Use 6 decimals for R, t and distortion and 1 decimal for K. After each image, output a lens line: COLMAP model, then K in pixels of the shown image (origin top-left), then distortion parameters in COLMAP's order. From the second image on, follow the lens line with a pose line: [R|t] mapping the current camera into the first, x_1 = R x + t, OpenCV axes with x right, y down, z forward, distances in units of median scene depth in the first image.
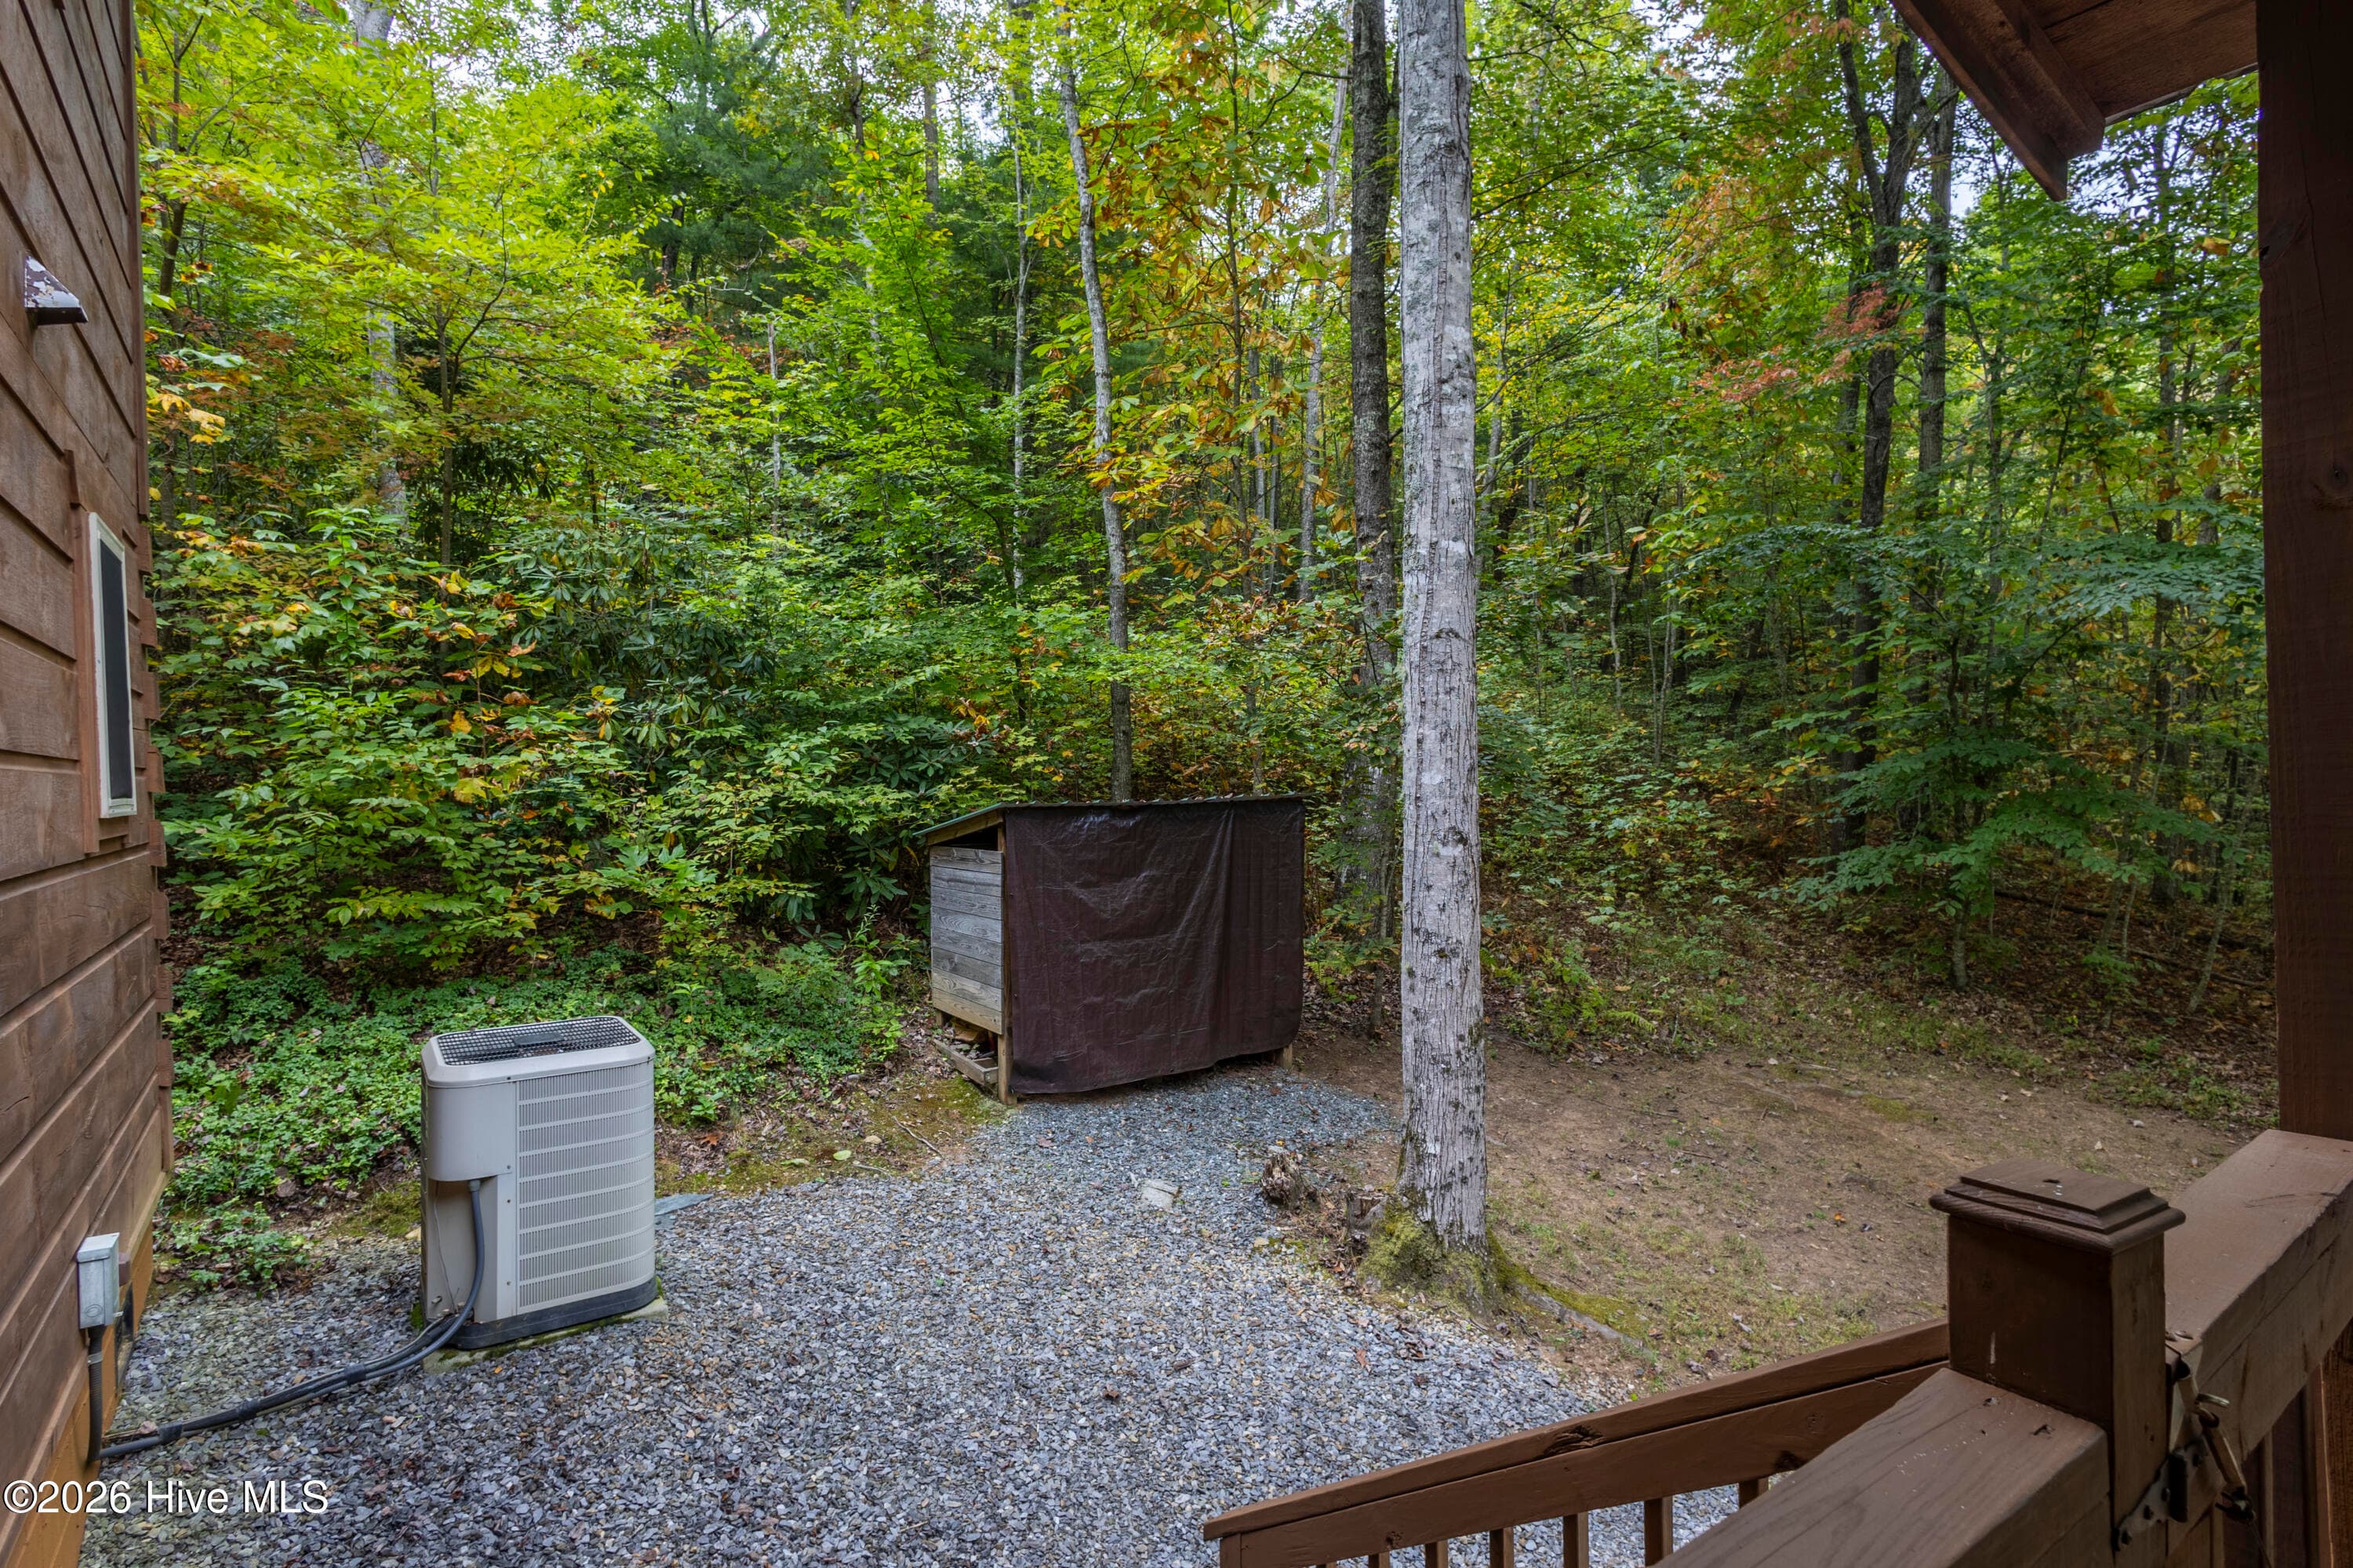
lens RADIAL K [[1142.2, 0, 1176.8], [0, 1142.2, 778.2], [0, 0, 1]] dist [0.002000, 0.000263]
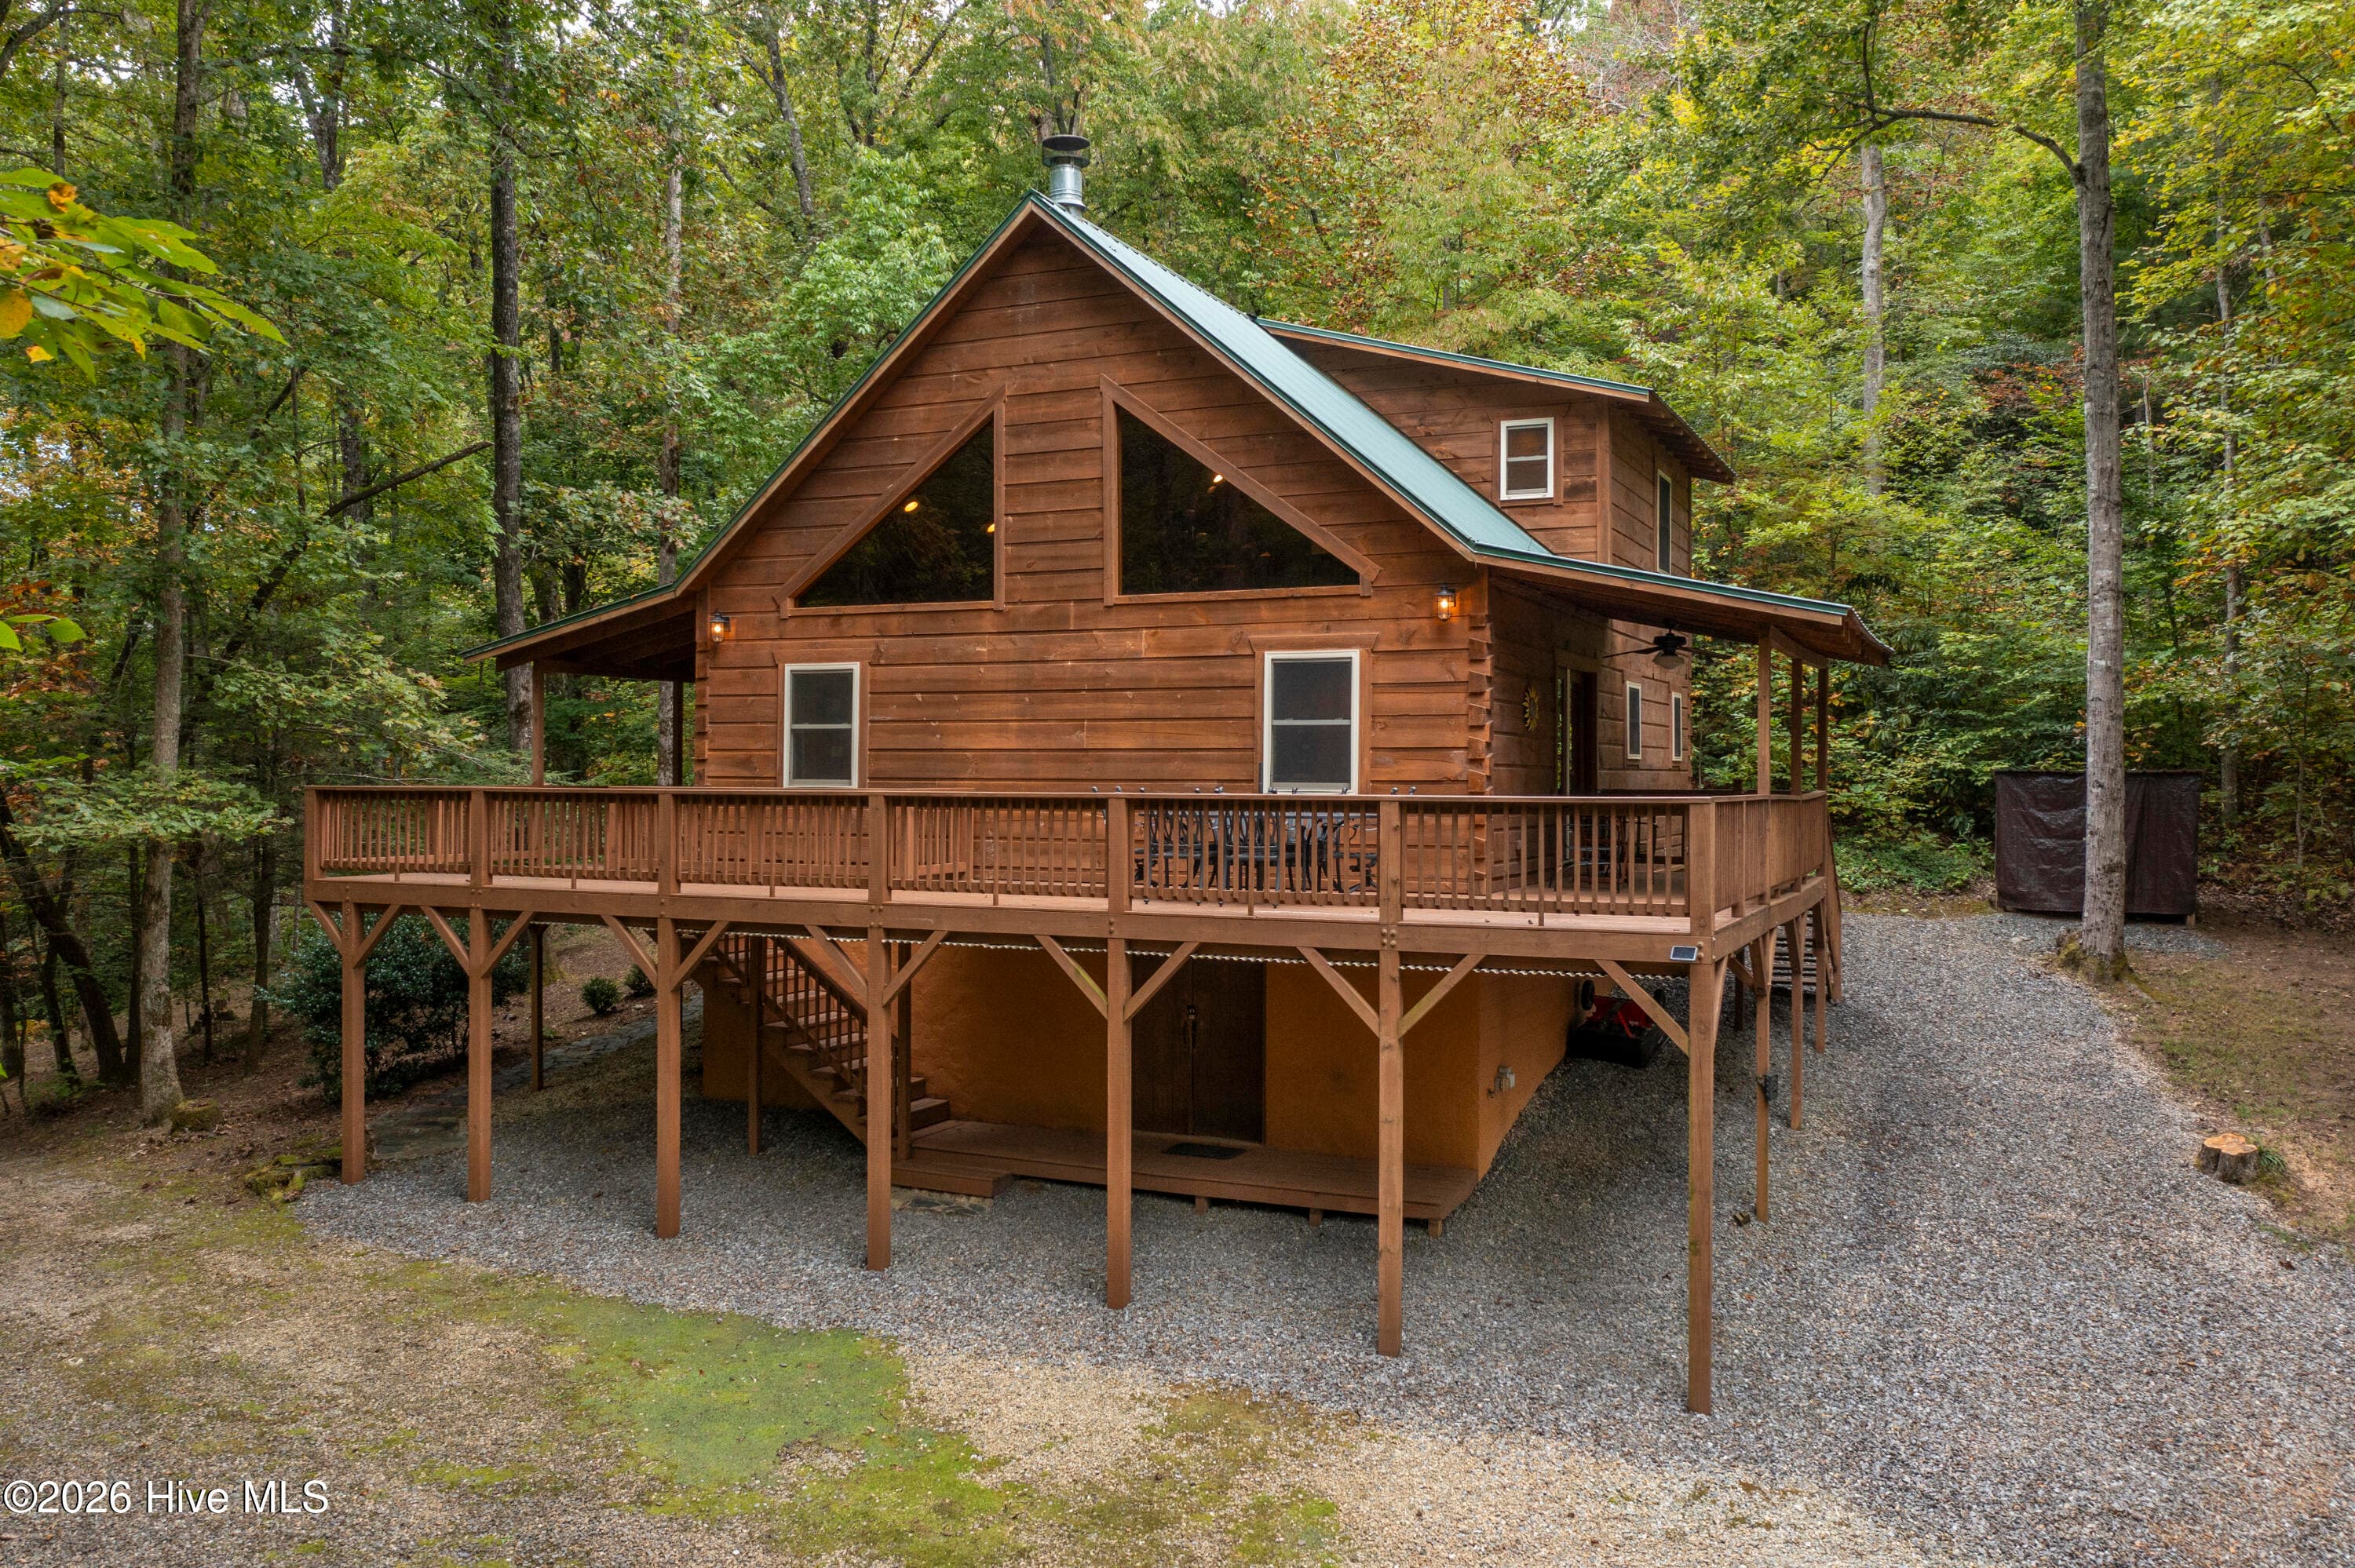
lens RADIAL K [[1962.4, 0, 1177.6], [0, 1962.4, 780.8], [0, 0, 1]] dist [-0.002818, 0.001895]
pose [[0.489752, 0.023776, -0.871538, 2.189218], [-0.014605, 0.999712, 0.019066, -0.003031], [0.871740, 0.003391, 0.489958, -2.033949]]
